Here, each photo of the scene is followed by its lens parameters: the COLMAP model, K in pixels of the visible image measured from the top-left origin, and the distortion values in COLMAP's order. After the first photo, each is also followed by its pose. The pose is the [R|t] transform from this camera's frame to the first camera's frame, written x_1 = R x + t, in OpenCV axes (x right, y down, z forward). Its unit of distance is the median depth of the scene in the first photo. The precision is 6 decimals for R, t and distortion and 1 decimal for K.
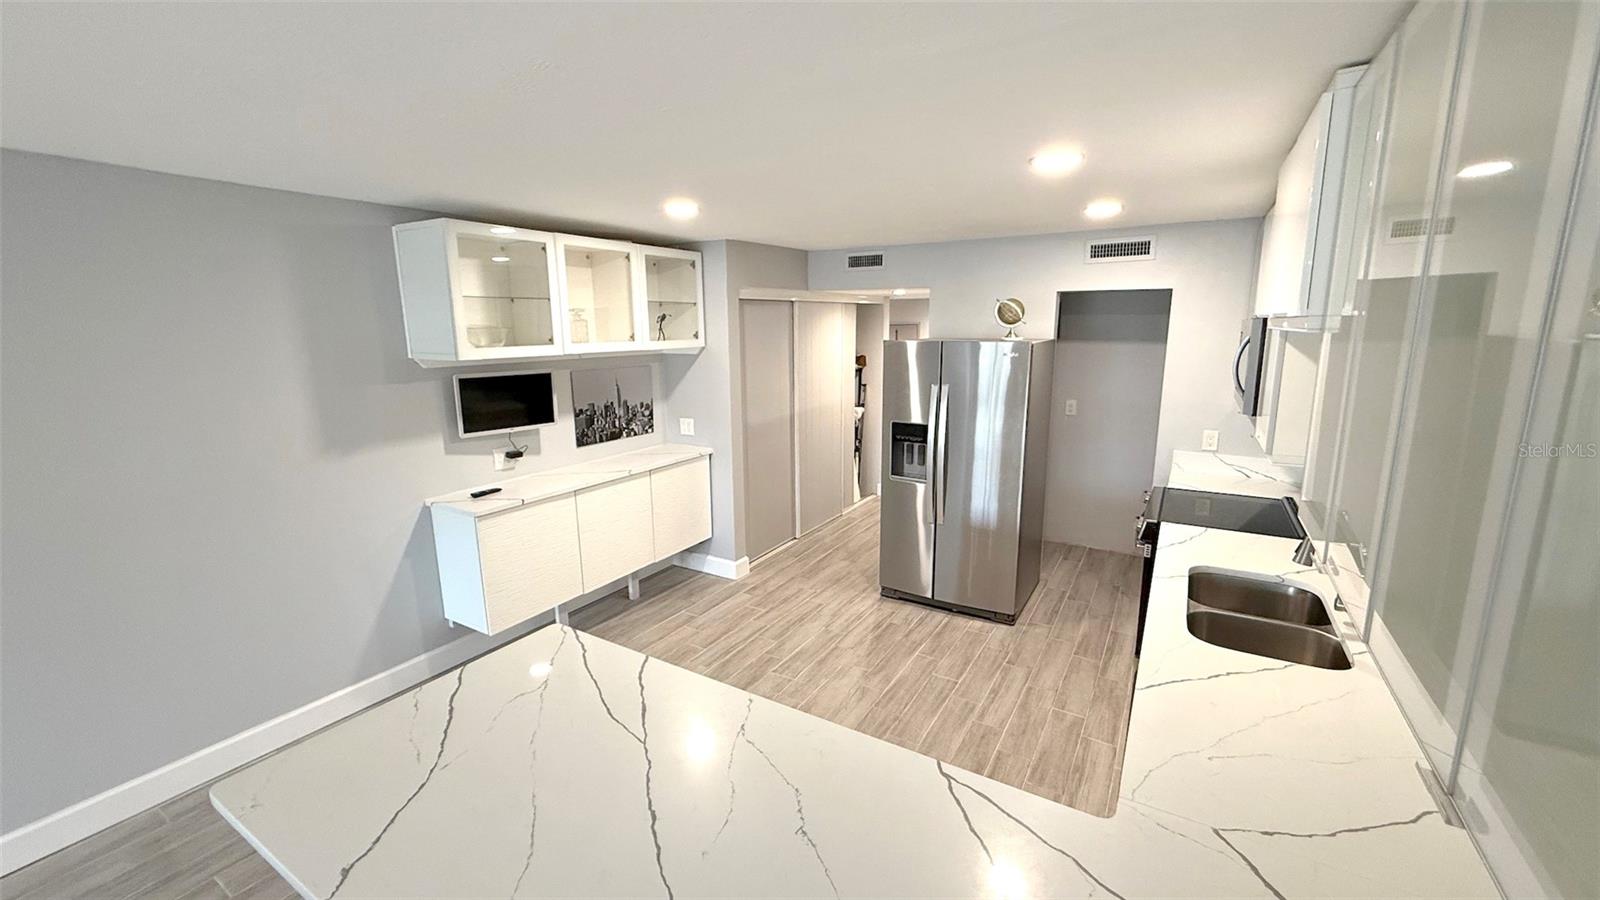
lens RADIAL K [[638.4, 0, 796.9], [0, 638.4, 449.8], [0, 0, 1]] dist [-0.007379, 0.003114]
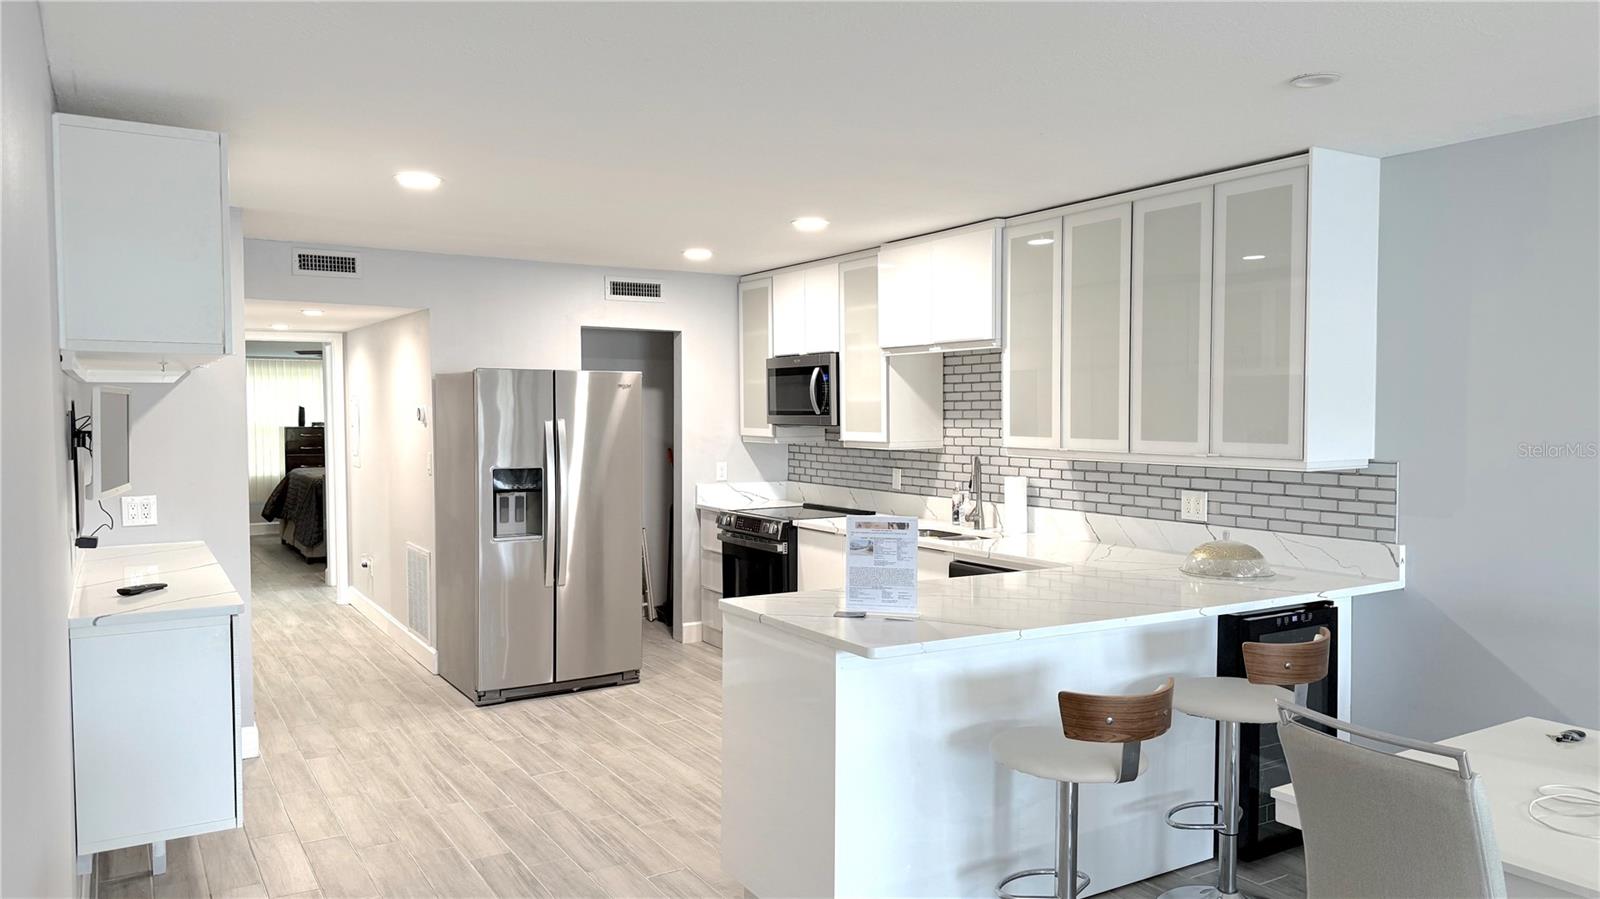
lens RADIAL K [[1109.1, 0, 809.8], [0, 1109.1, 455.0], [0, 0, 1]] dist [0.056460, -0.023715]
pose [[0.449085, -0.029000, 0.893018, -0.937867], [0.170053, 0.983978, -0.053564, 0.082427], [-0.877157, 0.175915, 0.446822, 0.027949]]
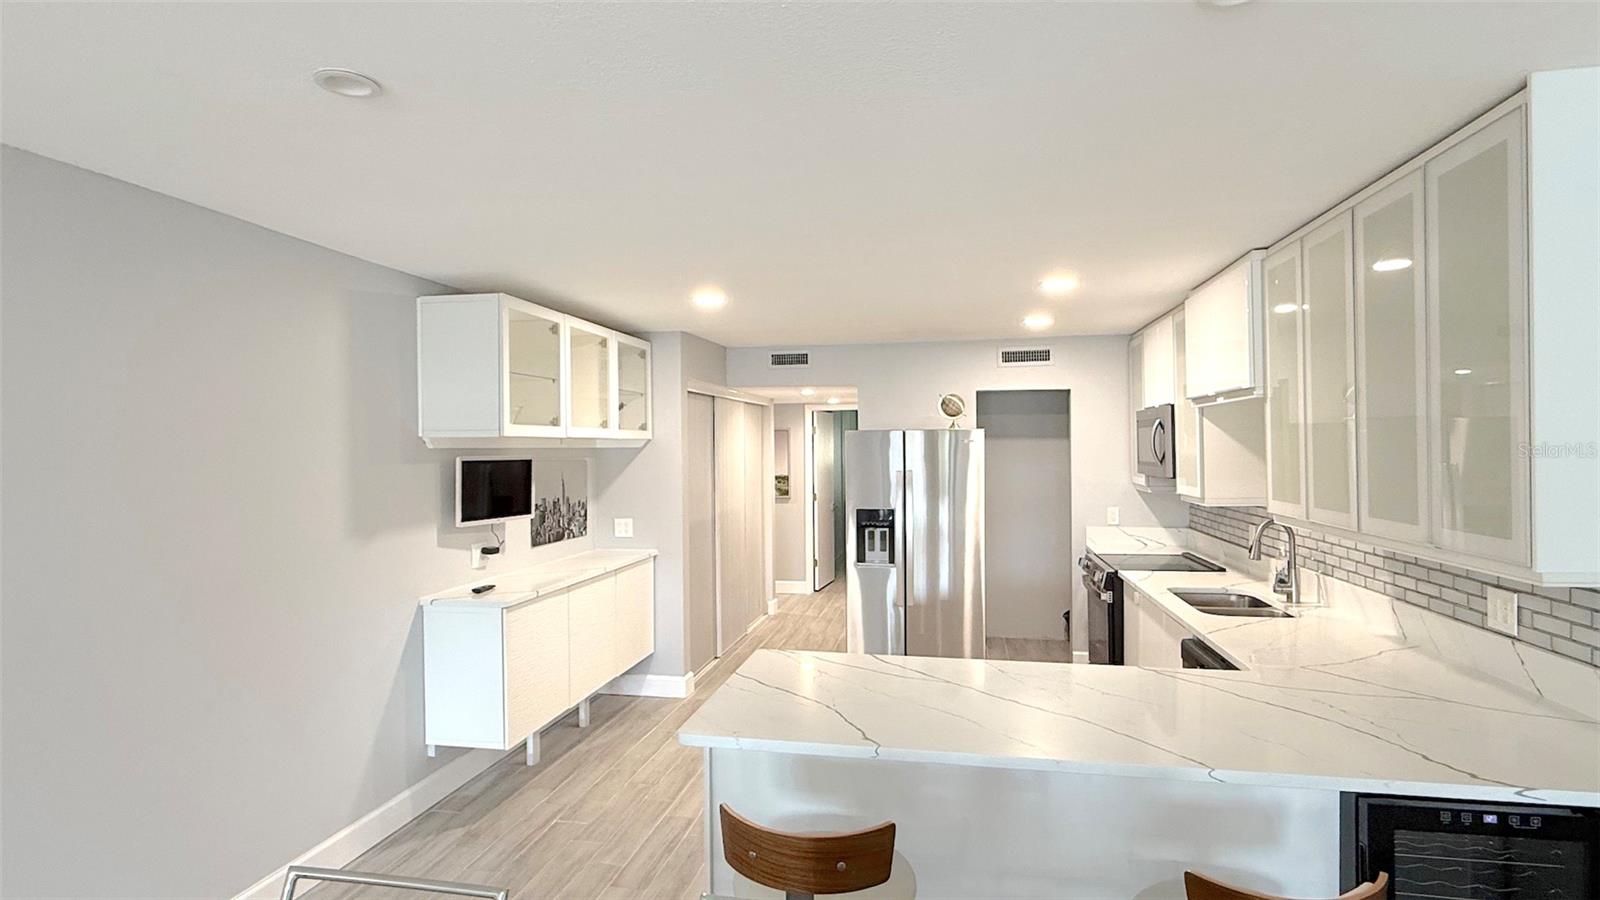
lens RADIAL K [[818.0, 0, 795.4], [0, 818.0, 450.0], [0, 0, 1]] dist [-0.007694, -0.000875]
pose [[0.937450, -0.000463, 0.348120, -0.408490], [0.068126, 0.980908, -0.182151, 0.097777], [-0.341390, 0.194473, 0.919583, -0.195529]]
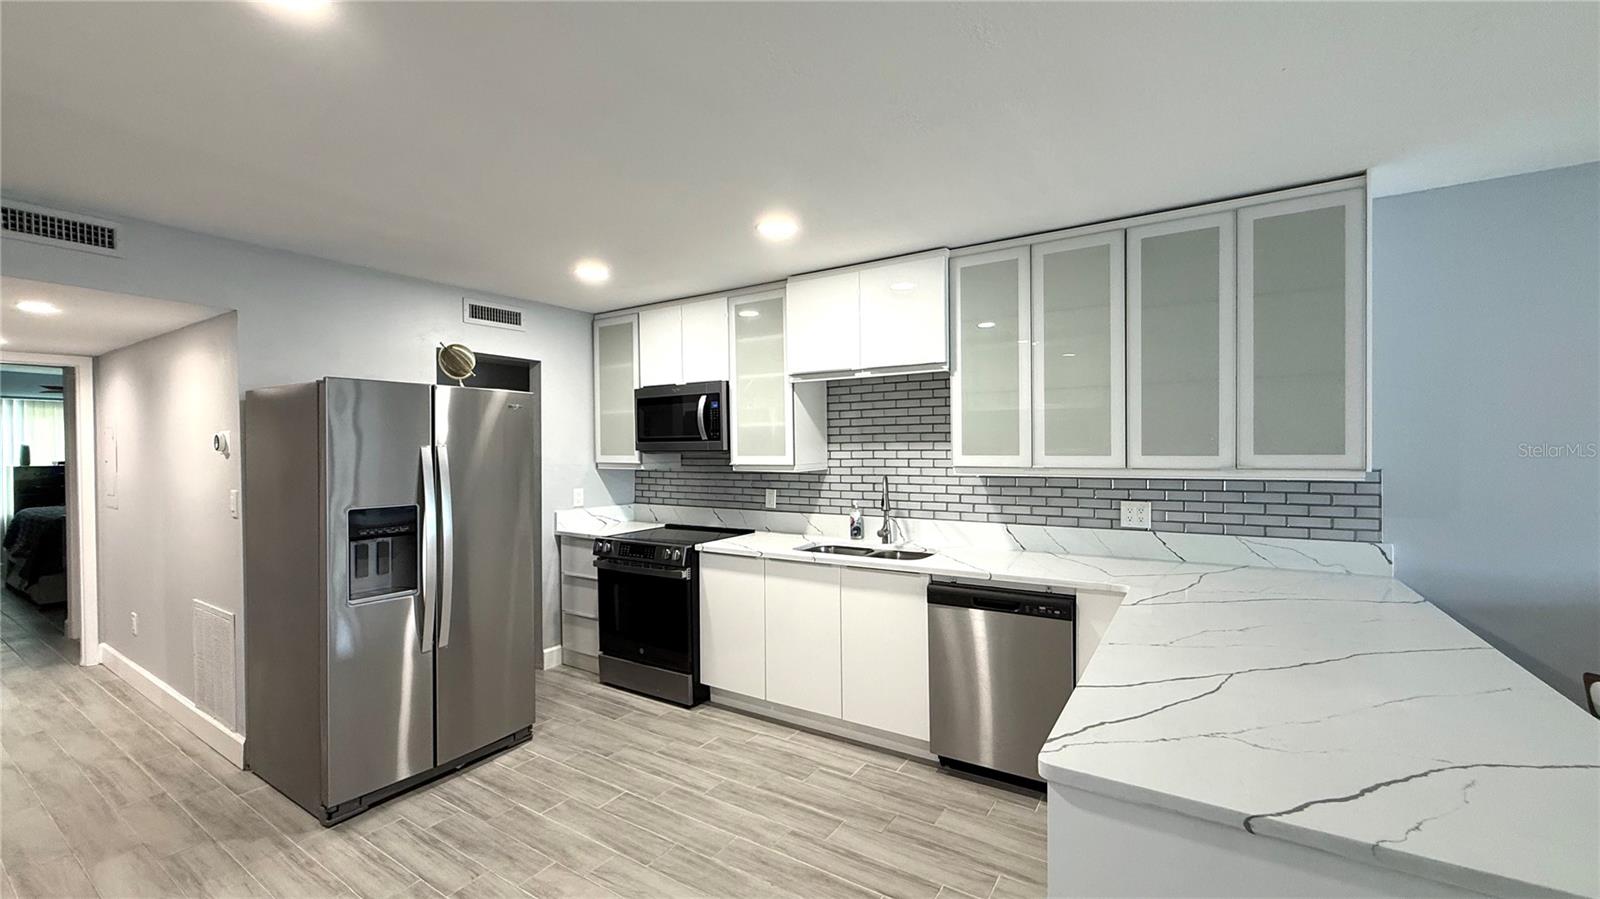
lens RADIAL K [[638.4, 0, 794.9], [0, 638.4, 449.4], [0, 0, 1]] dist [-0.007379, 0.003114]
pose [[0.027805, 0.004627, 0.999603, -0.459990], [0.203297, 0.979064, -0.010187, -0.008704], [-0.978722, 0.203500, 0.026283, 0.569468]]
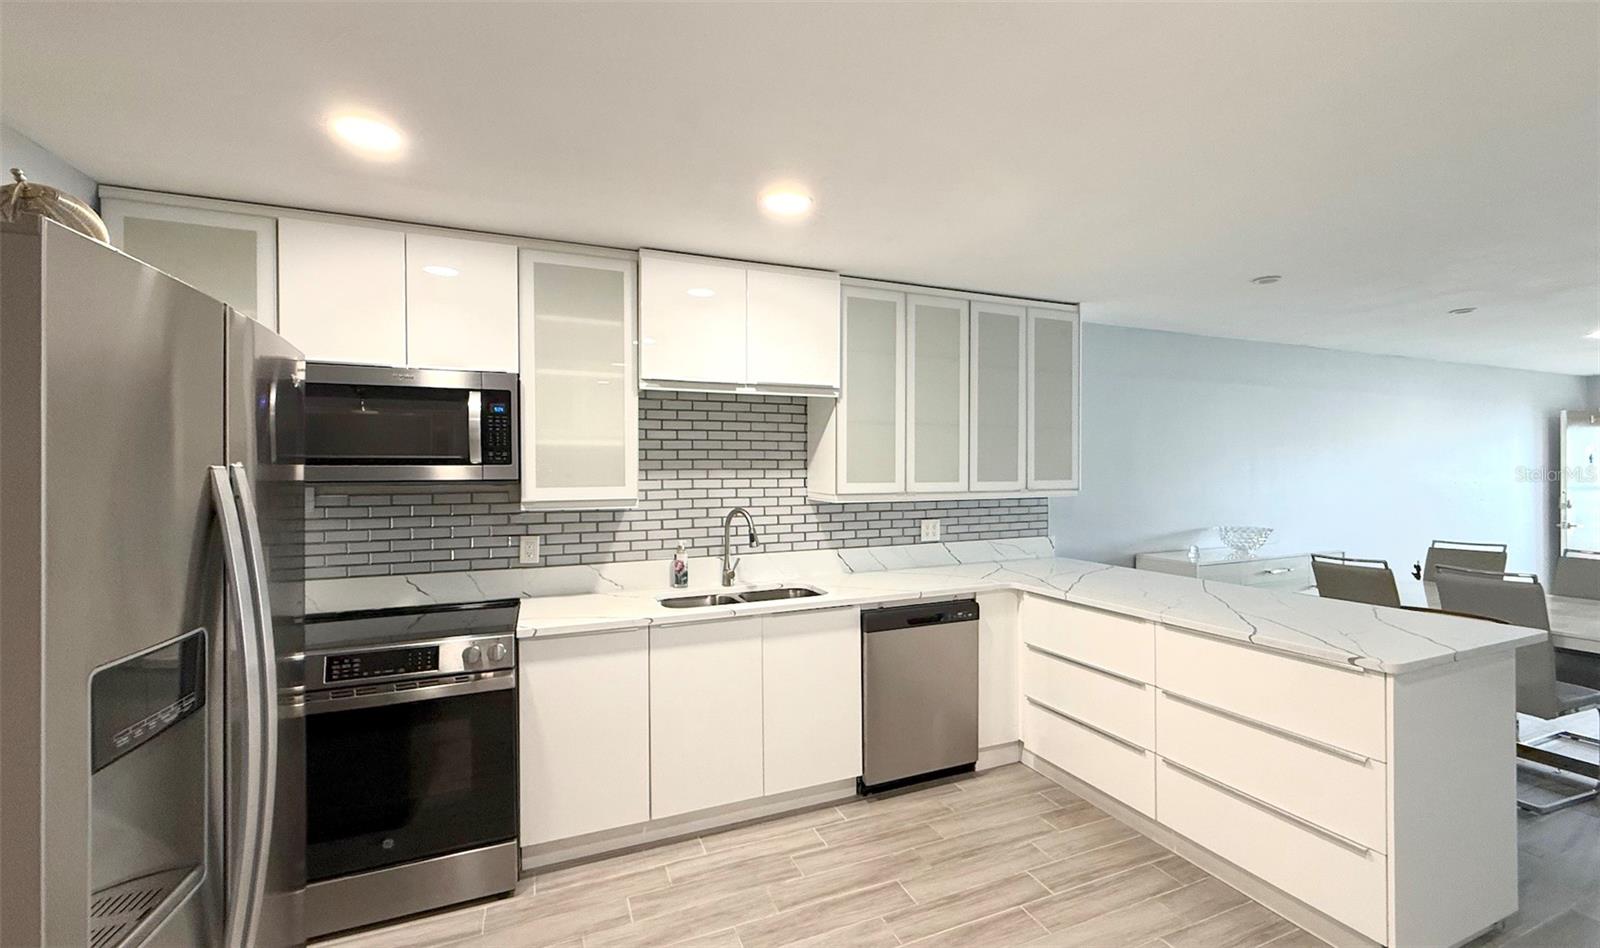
lens RADIAL K [[671.0, 0, 843.4], [0, 671.0, 473.4], [0, 0, 1]] dist [-0.001092, 0.000064]
pose [[-0.823971, 0.015182, 0.566428, -0.143041], [0.124642, 0.980012, 0.155048, -0.106132], [-0.552753, 0.198356, -0.809394, 1.050689]]
